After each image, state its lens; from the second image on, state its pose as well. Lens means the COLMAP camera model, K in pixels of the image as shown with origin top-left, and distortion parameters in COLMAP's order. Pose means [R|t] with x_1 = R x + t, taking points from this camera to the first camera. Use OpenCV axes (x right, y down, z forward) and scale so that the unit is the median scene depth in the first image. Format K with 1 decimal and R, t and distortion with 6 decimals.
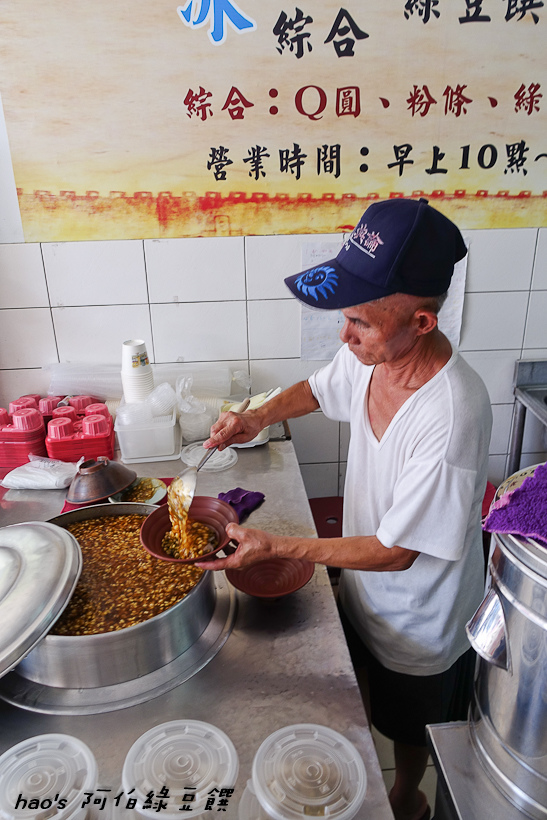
lens RADIAL K [[647.0, 0, 268.0], [0, 647.0, 399.2], [0, 0, 1]] dist [-0.018679, 0.000902]
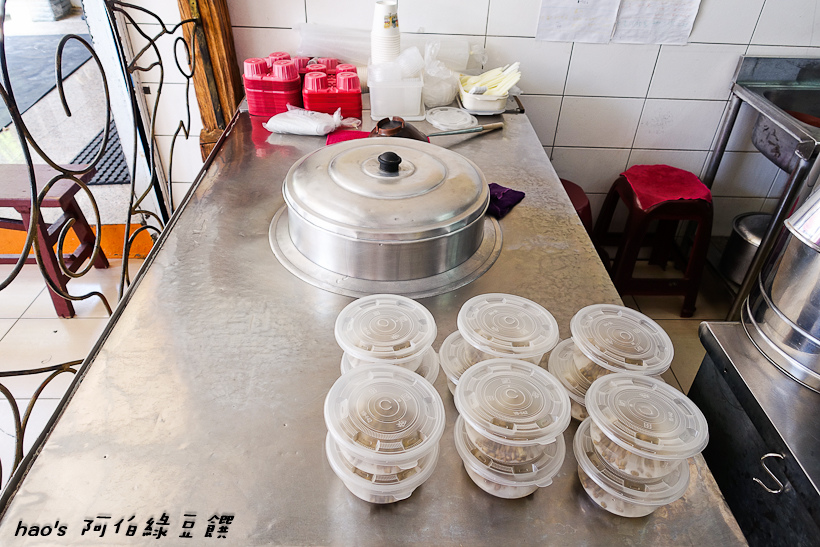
lens RADIAL K [[569.4, 0, 405.4], [0, 569.4, 269.0], [0, 0, 1]] dist [-0.000838, 0.000534]
pose [[0.997407, 0.071874, -0.003749, -0.147402], [-0.069200, 0.972007, 0.224531, 0.122928], [0.019782, -0.223689, 0.974460, 0.021745]]
